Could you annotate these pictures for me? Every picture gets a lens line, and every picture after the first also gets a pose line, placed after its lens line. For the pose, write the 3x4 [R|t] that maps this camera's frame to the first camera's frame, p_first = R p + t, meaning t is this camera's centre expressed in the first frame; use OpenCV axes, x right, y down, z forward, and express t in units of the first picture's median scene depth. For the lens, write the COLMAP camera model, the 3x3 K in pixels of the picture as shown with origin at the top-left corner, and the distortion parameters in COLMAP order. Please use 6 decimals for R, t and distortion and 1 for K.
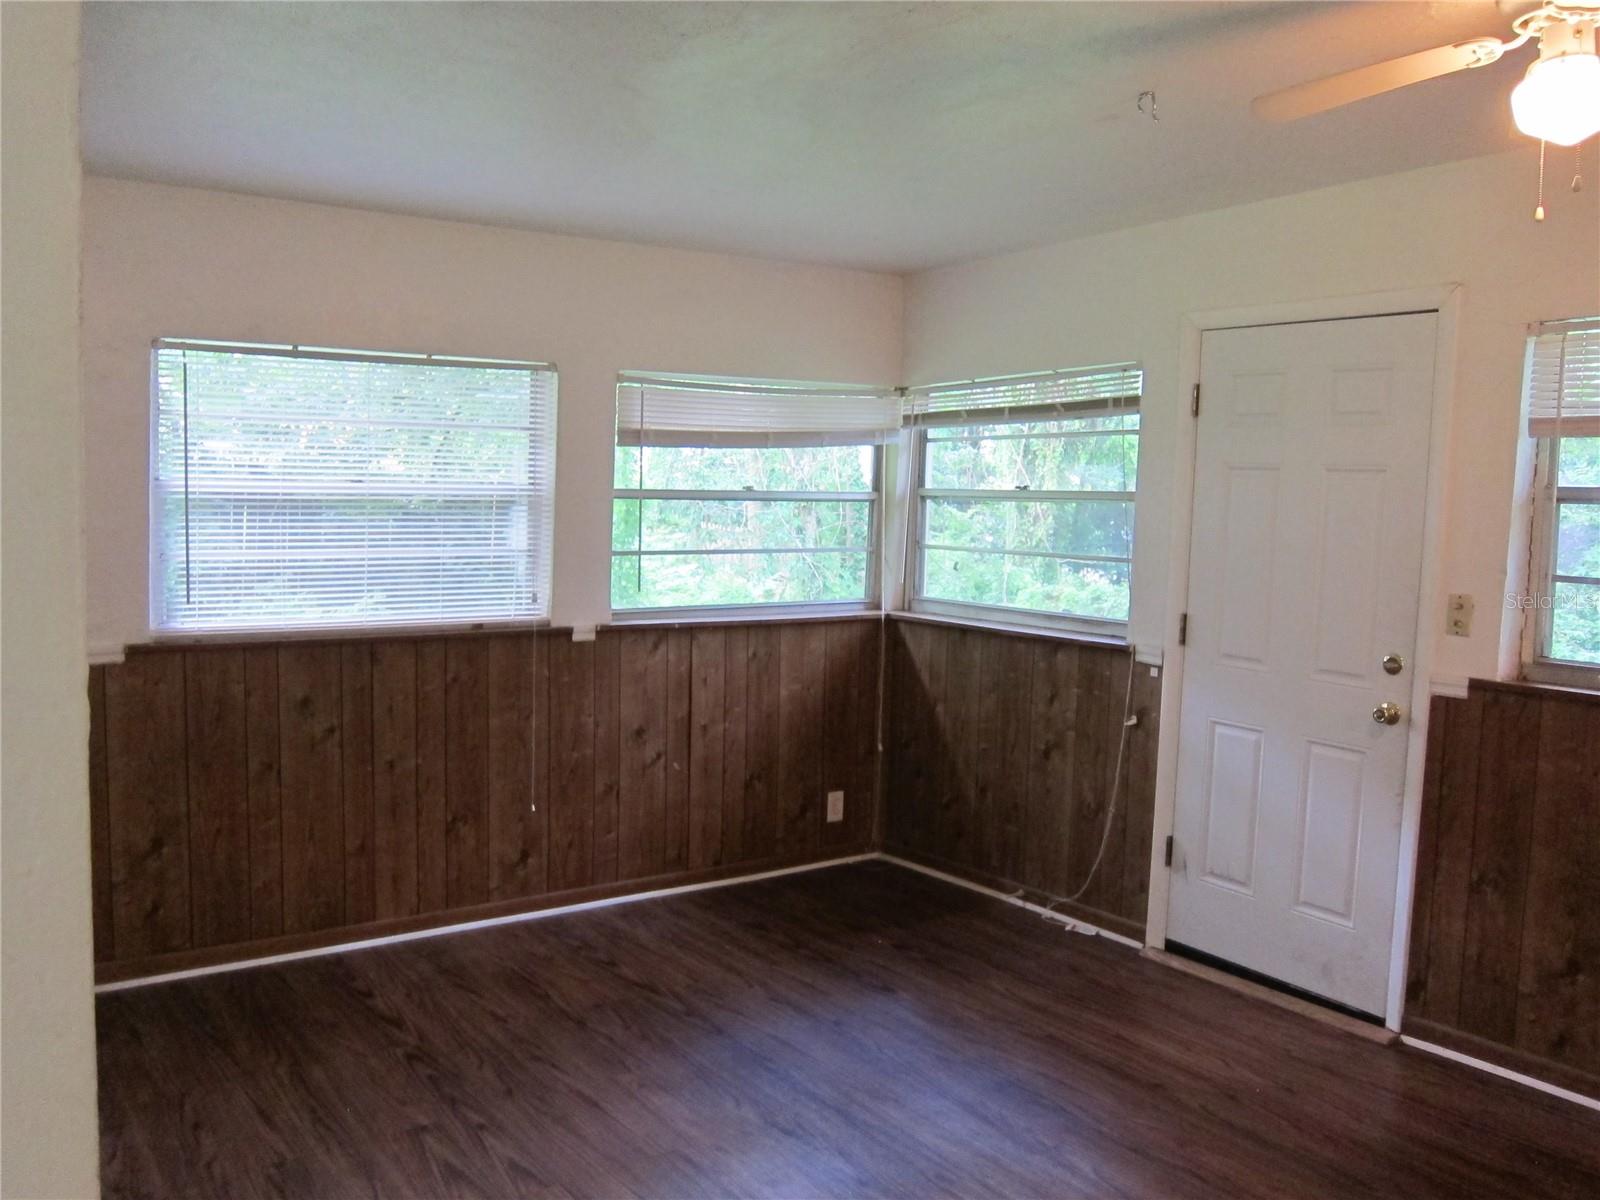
lens RADIAL K [[1330.5, 0, 800.0], [0, 1330.5, 600.0], [0, 0, 1]] dist [-0.054210, 0.010744]
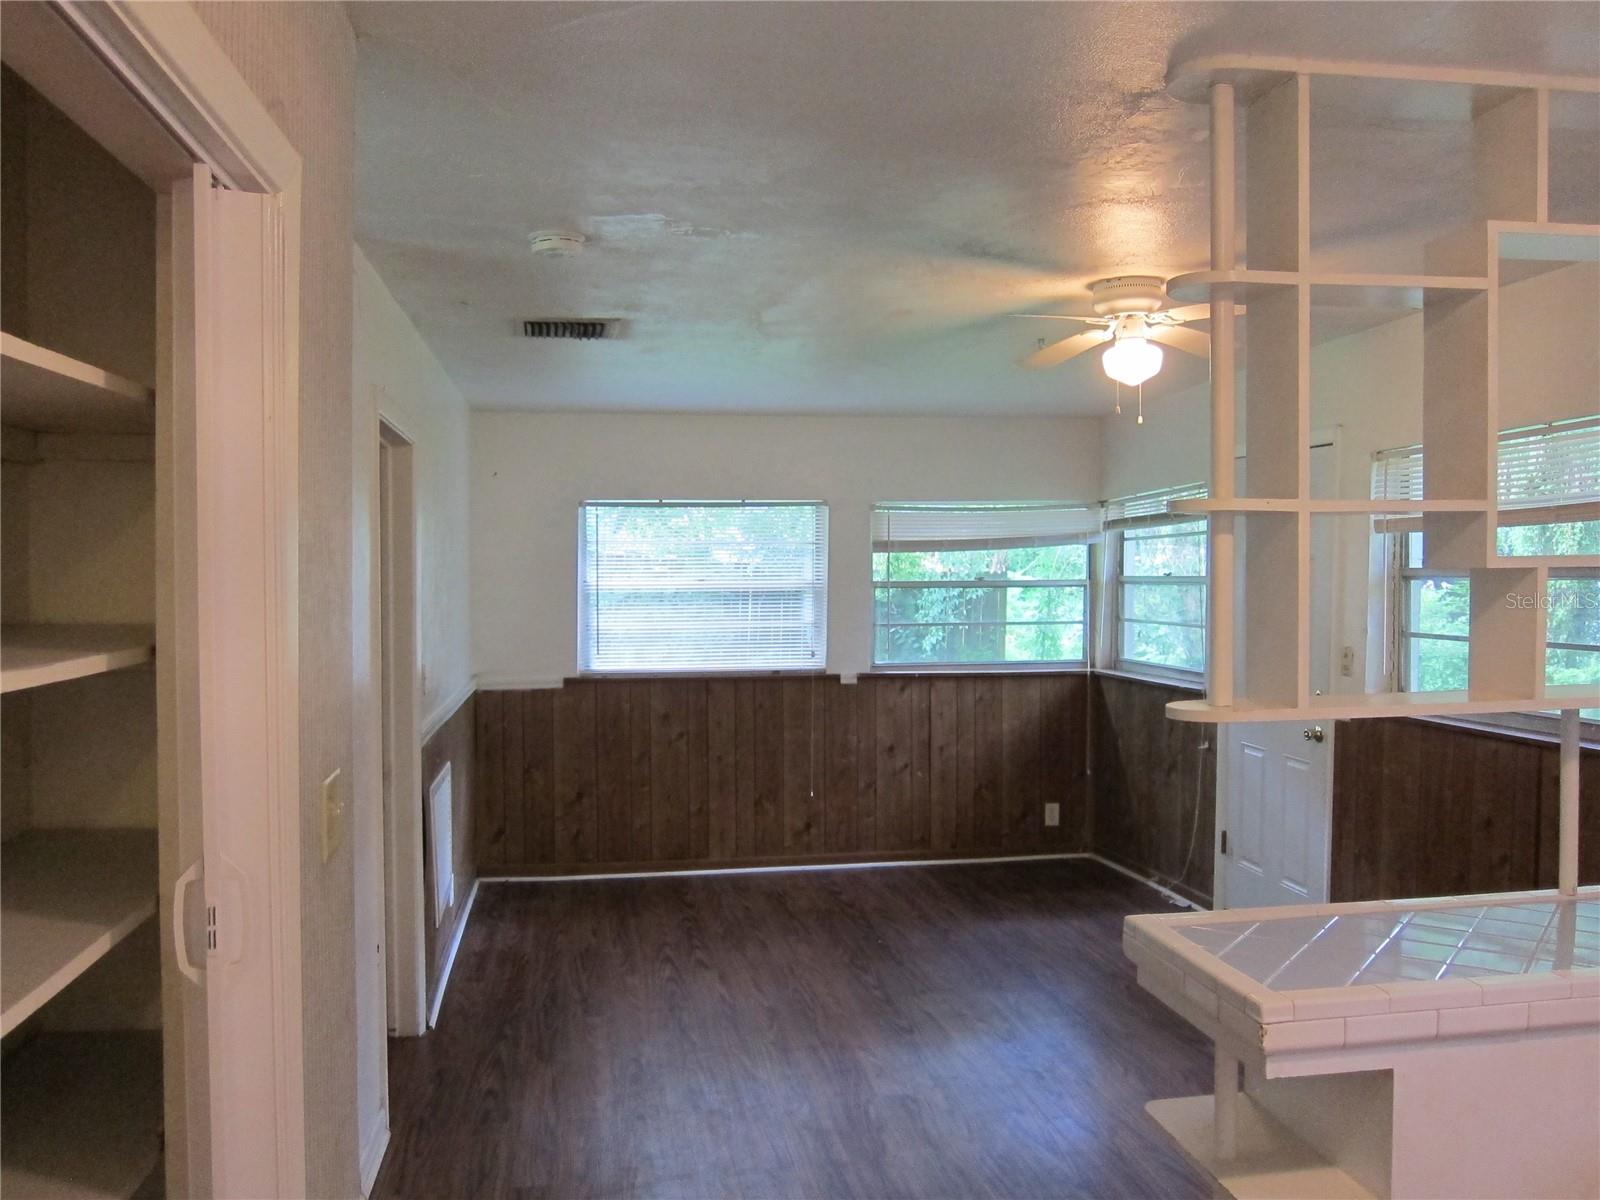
lens RADIAL K [[1330.5, 0, 800.0], [0, 1330.5, 600.0], [0, 0, 1]] dist [-0.054210, 0.010744]
pose [[0.906525, -0.014150, -0.421914, 0.414938], [-0.013184, 0.998002, -0.061798, 0.029673], [0.421946, 0.061583, 0.904527, -0.373782]]
